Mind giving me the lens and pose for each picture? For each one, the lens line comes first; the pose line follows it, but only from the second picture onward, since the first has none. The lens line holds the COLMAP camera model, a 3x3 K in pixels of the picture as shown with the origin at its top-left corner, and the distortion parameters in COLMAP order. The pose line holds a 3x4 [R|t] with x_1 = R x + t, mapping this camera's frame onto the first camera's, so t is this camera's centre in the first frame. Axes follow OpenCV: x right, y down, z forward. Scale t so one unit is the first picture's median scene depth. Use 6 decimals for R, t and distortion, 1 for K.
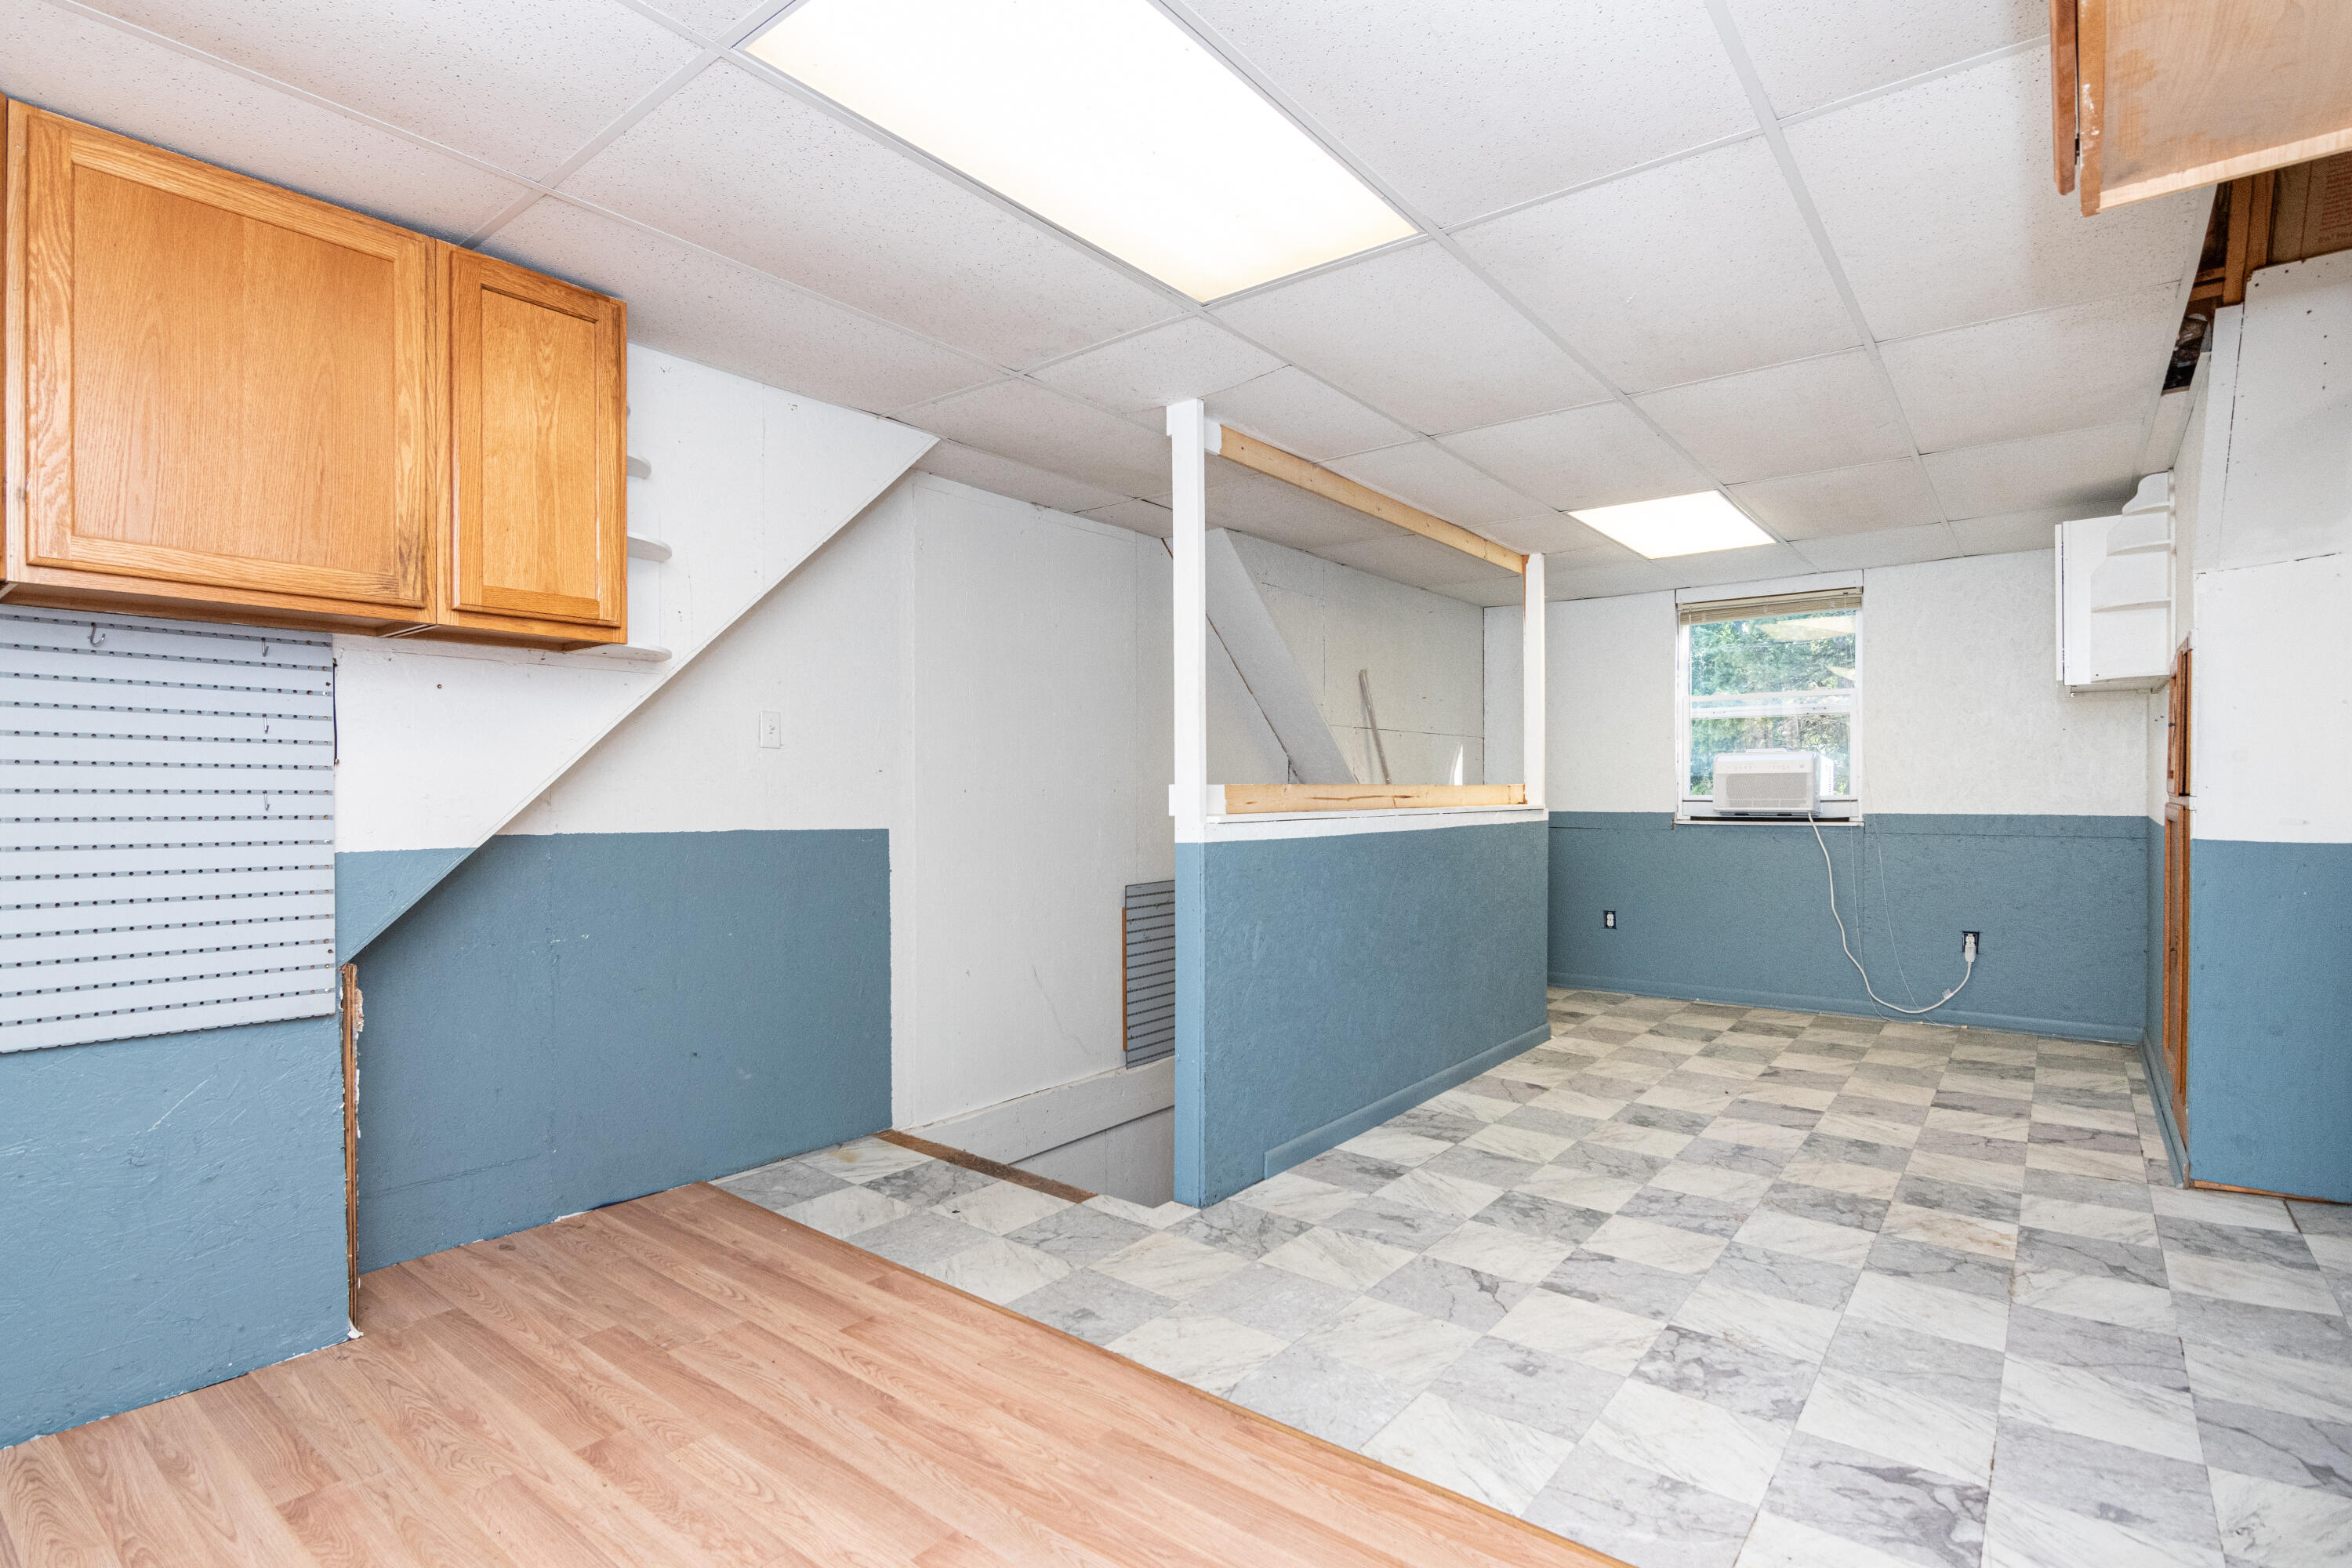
lens RADIAL K [[1156.9, 0, 1155.4], [0, 1156.9, 798.0], [0, 0, 1]] dist [-0.008040, -0.002399]
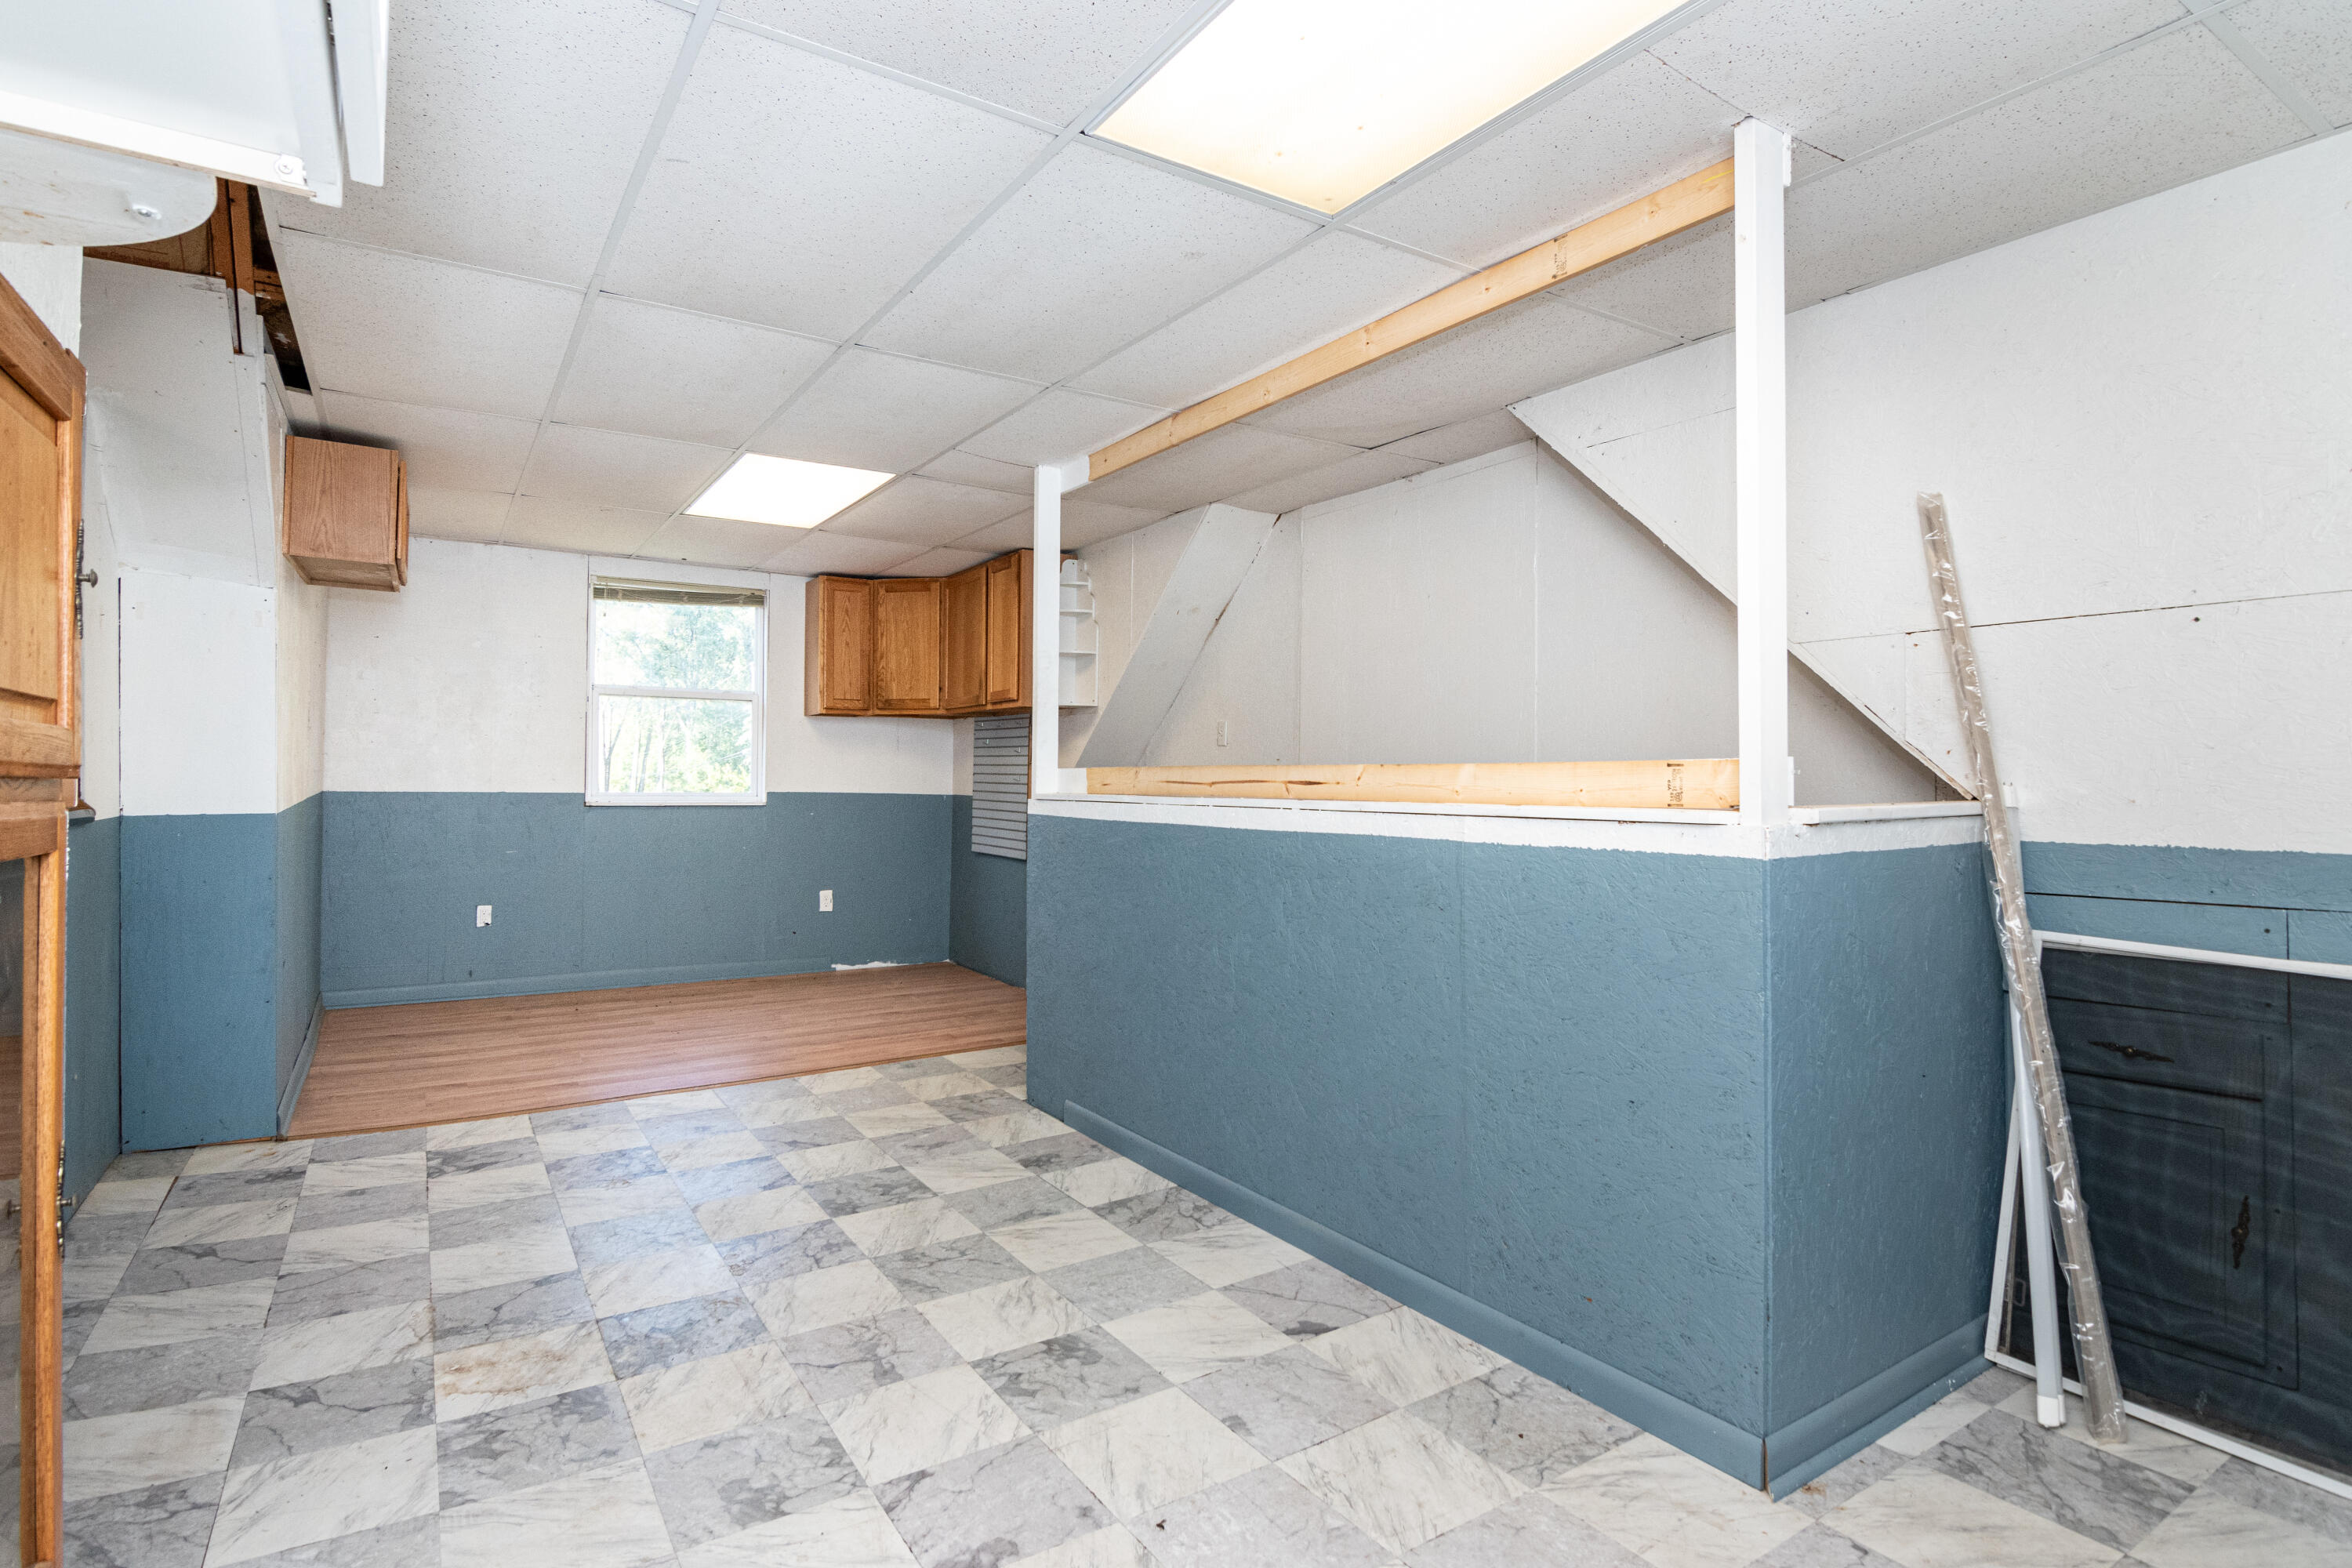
lens RADIAL K [[1156.9, 0, 1158.8], [0, 1156.9, 769.9], [0, 0, 1]] dist [-0.008040, -0.002399]
pose [[-0.321966, -0.007993, -0.946718, 1.194711], [-0.014509, 0.999889, -0.003508, -0.007156], [0.946640, 0.012607, -0.322046, 1.535575]]
